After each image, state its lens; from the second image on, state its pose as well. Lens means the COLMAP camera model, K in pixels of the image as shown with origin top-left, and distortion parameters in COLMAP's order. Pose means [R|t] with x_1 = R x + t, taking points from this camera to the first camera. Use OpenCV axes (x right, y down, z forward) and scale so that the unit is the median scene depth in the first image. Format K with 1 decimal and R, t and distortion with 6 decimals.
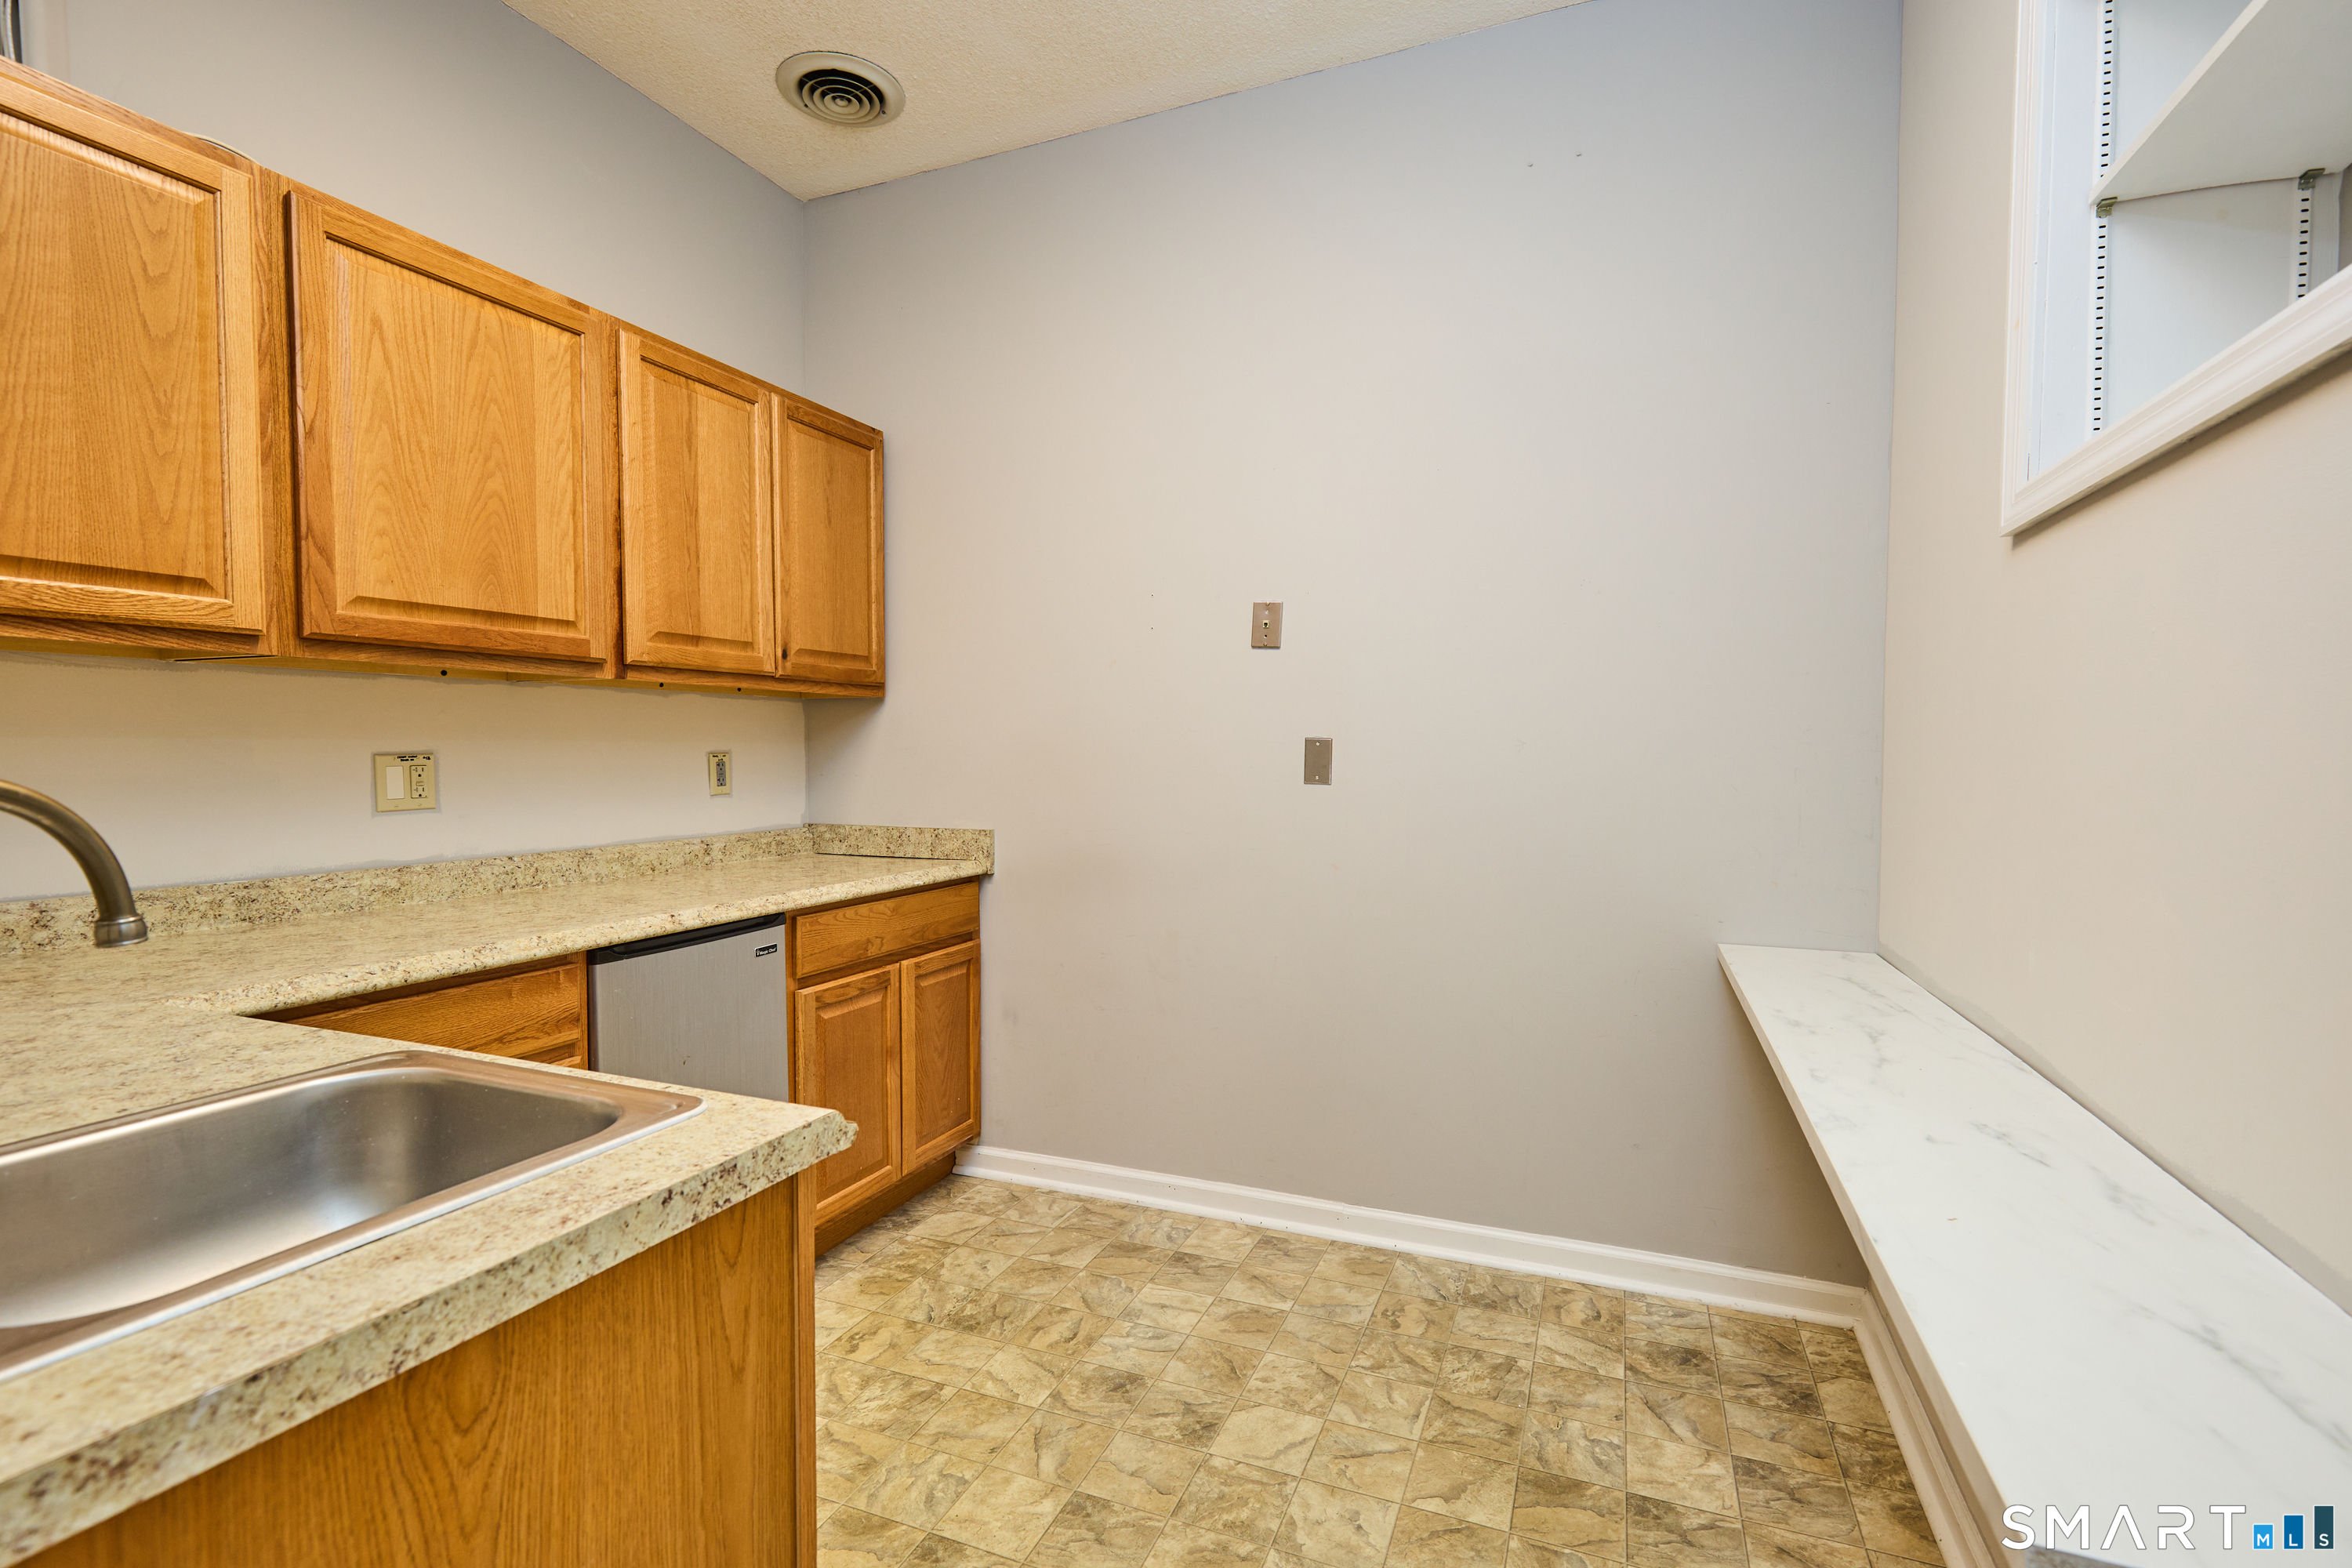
lens RADIAL K [[1077.6, 0, 1176.6], [0, 1077.6, 786.7], [0, 0, 1]] dist [0.002916, -0.000997]
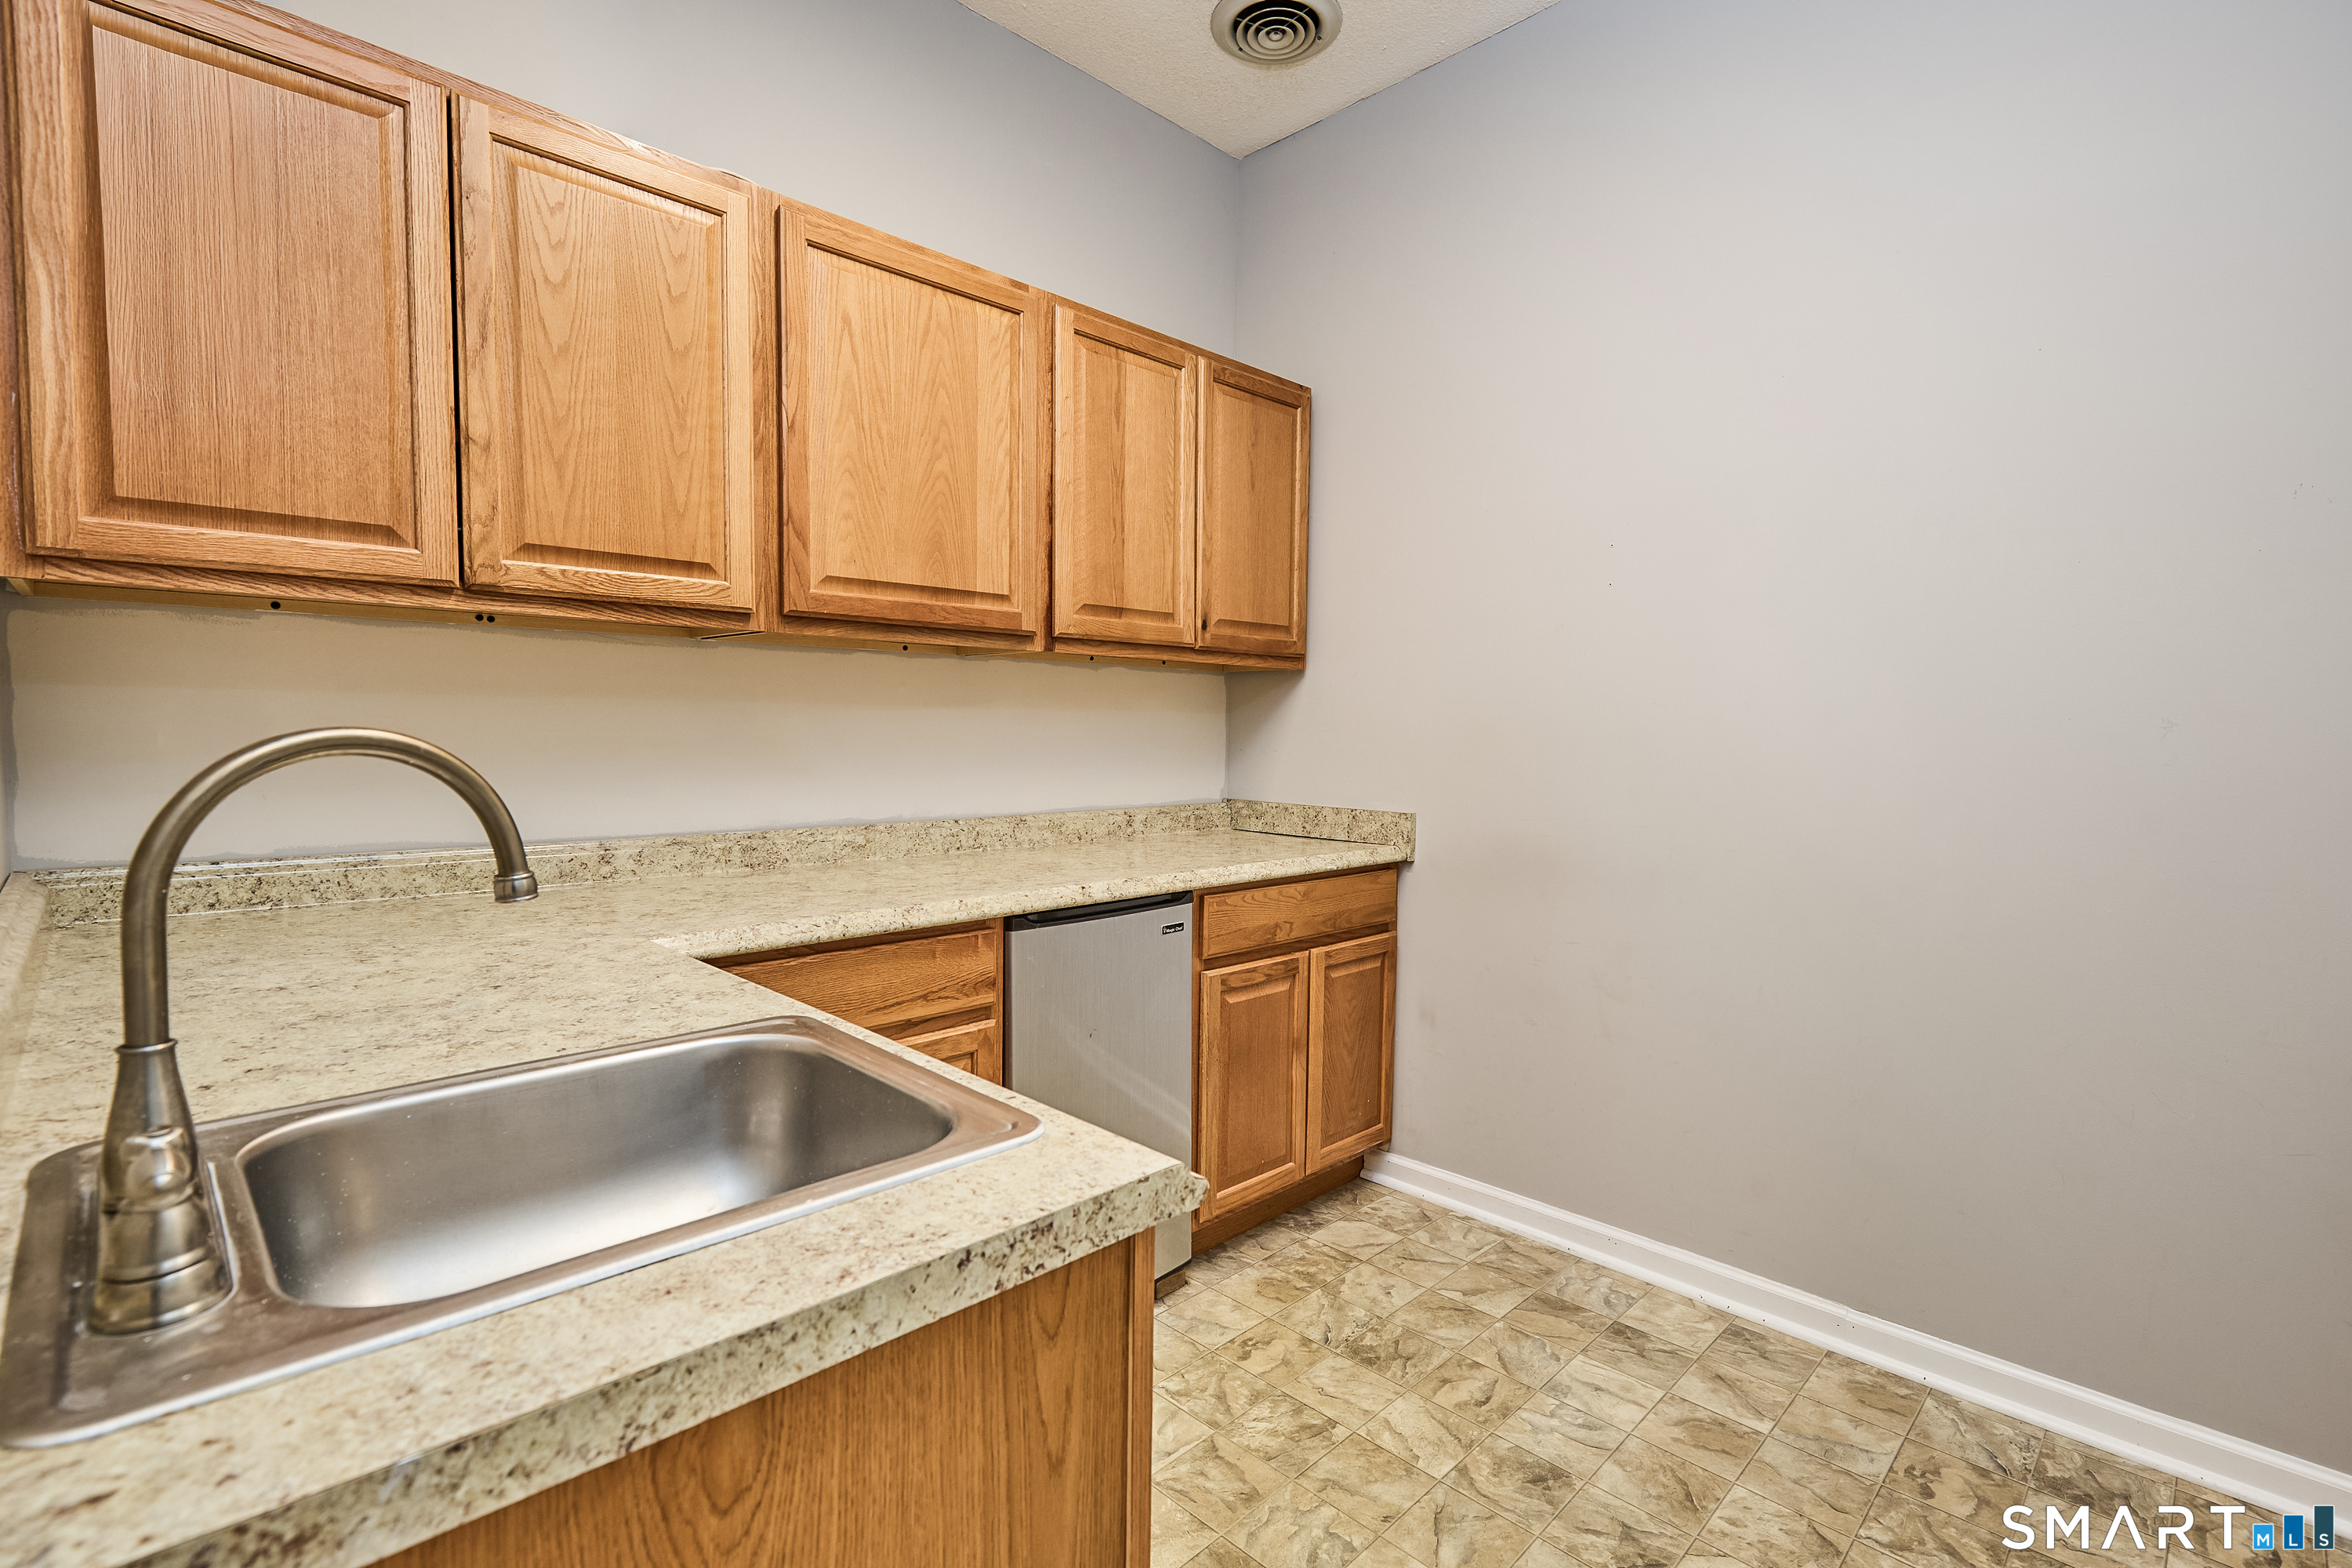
lens RADIAL K [[1077.6, 0, 1176.6], [0, 1077.6, 786.7], [0, 0, 1]] dist [0.002916, -0.000997]
pose [[0.922361, 0.033333, -0.384889, -0.008494], [-0.025657, 0.999357, 0.025064, -0.000542], [0.385477, -0.013243, 0.922622, 0.123333]]
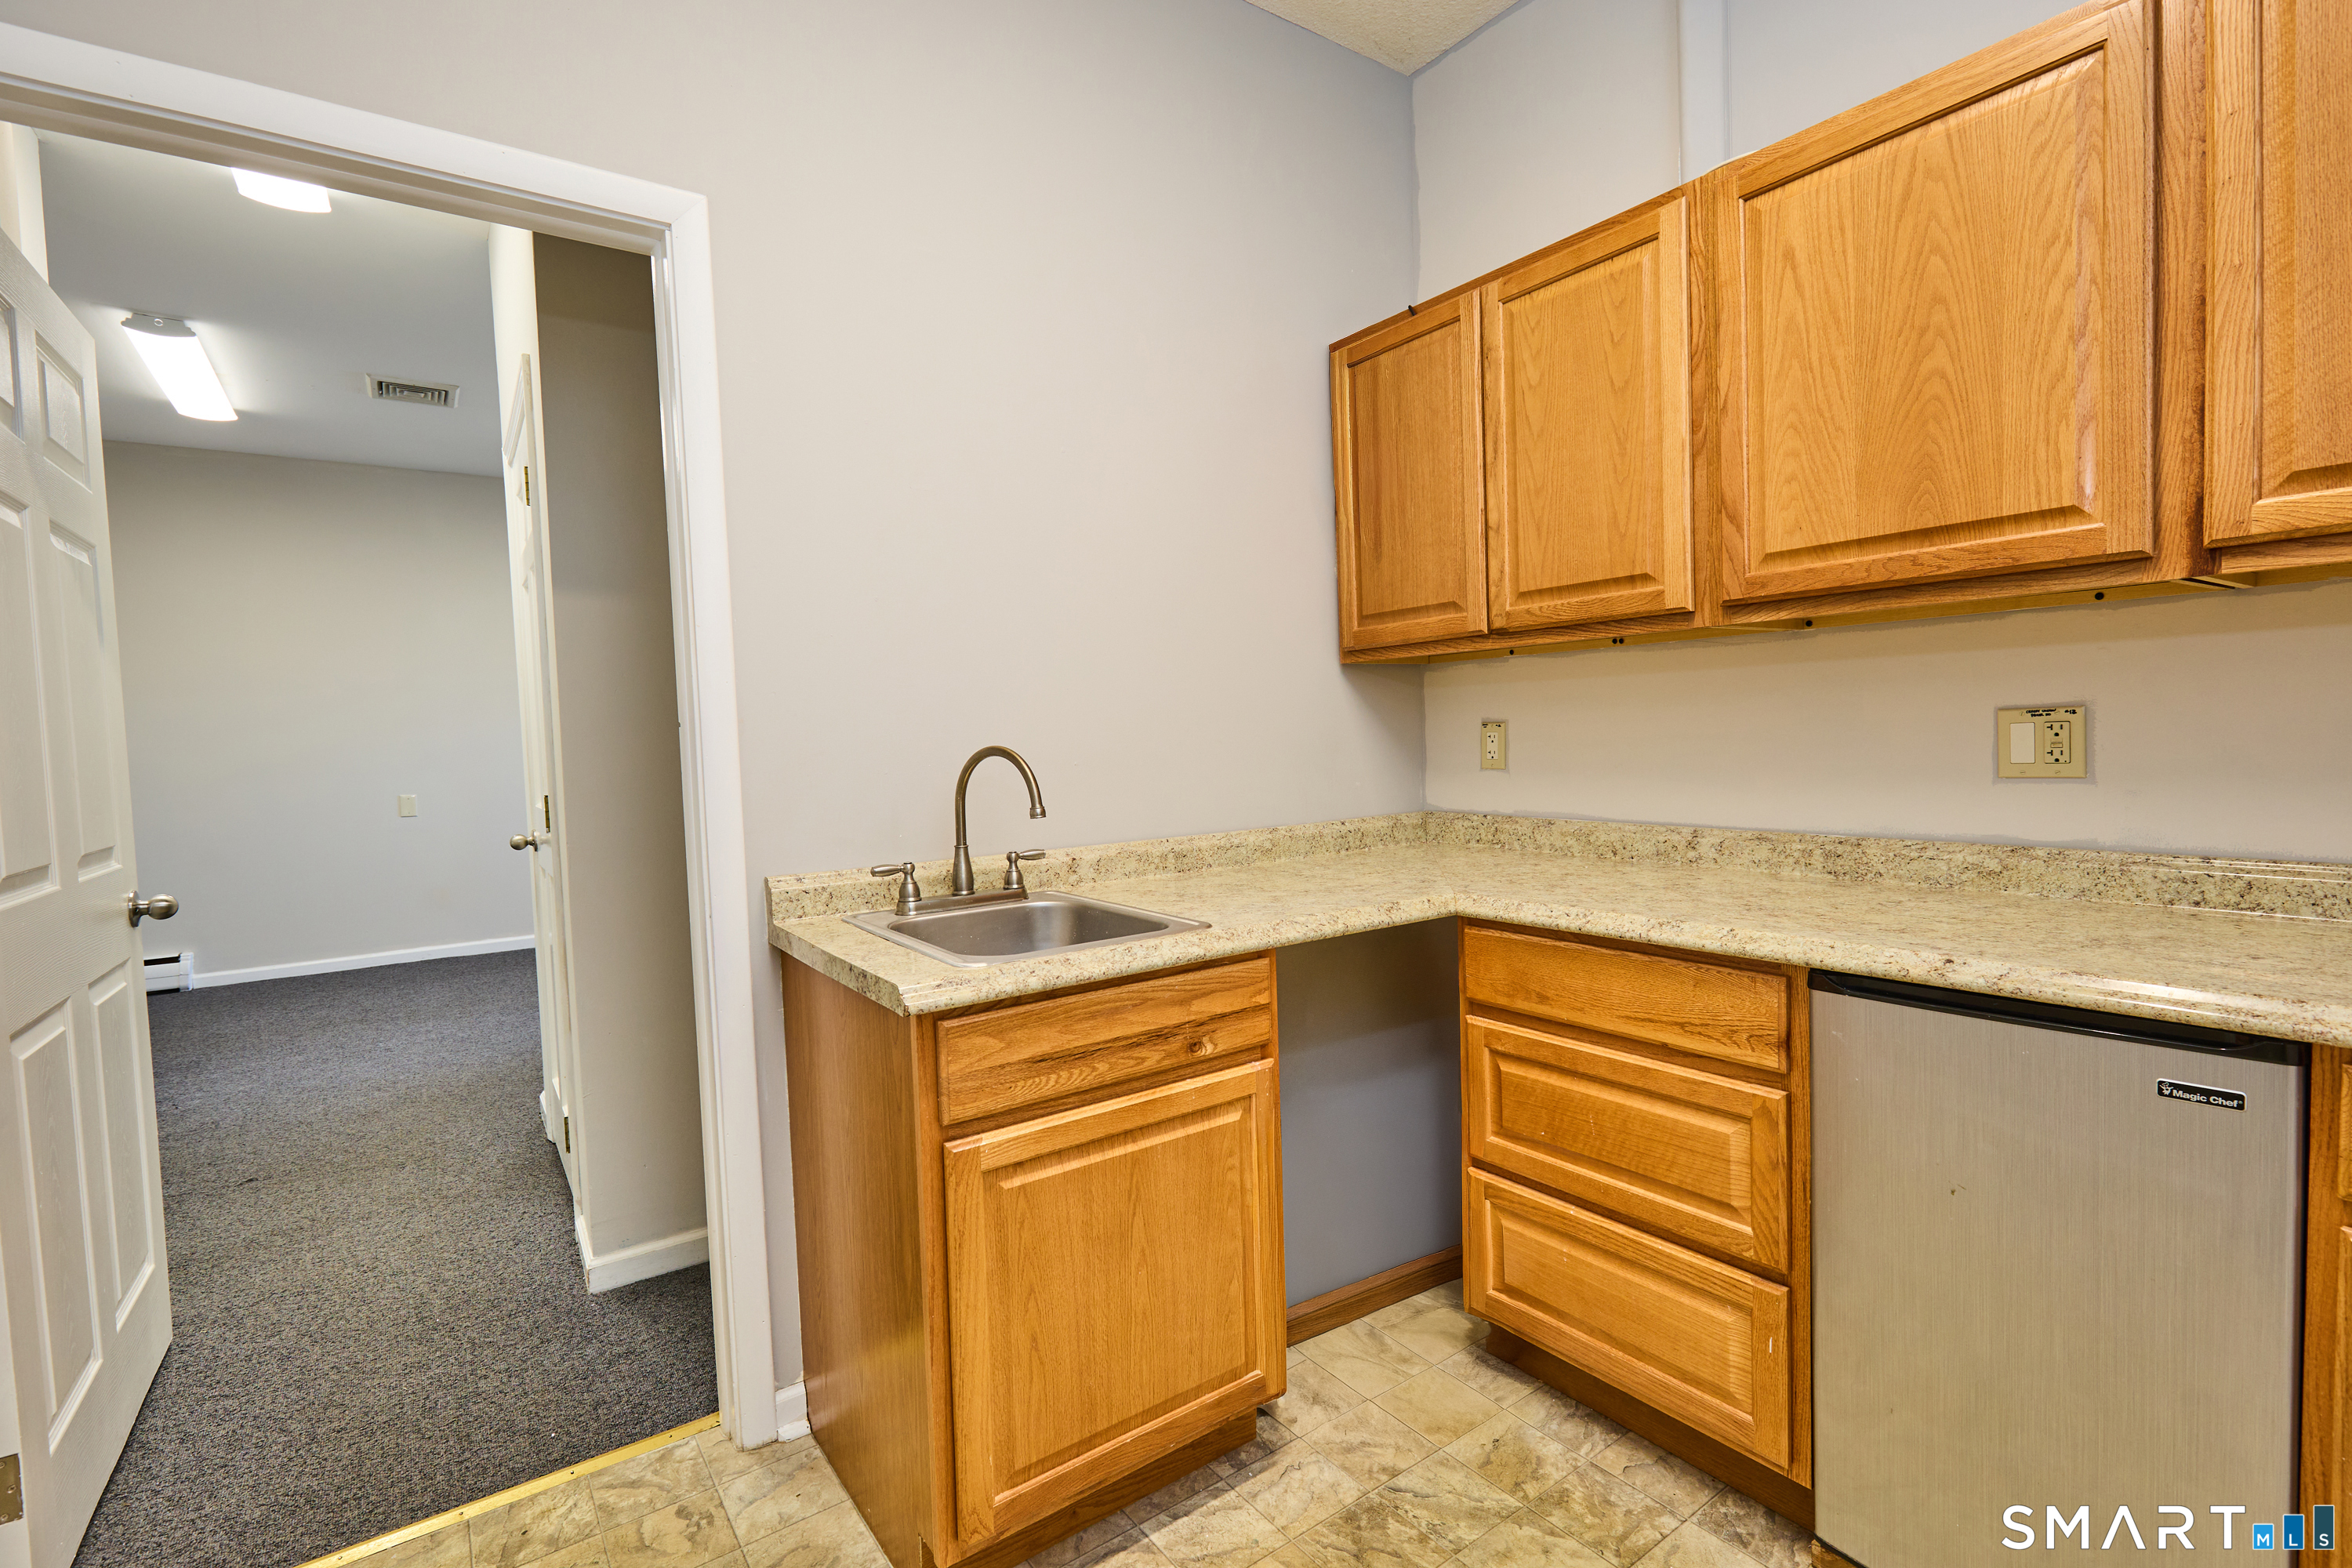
lens RADIAL K [[1077.6, 0, 1176.6], [0, 1077.6, 786.7], [0, 0, 1]] dist [0.002916, -0.000997]
pose [[-0.533777, 0.060895, -0.843430, 0.341800], [0.004683, 0.997601, 0.069062, -0.033997], [0.845612, 0.032913, -0.532782, 1.010950]]
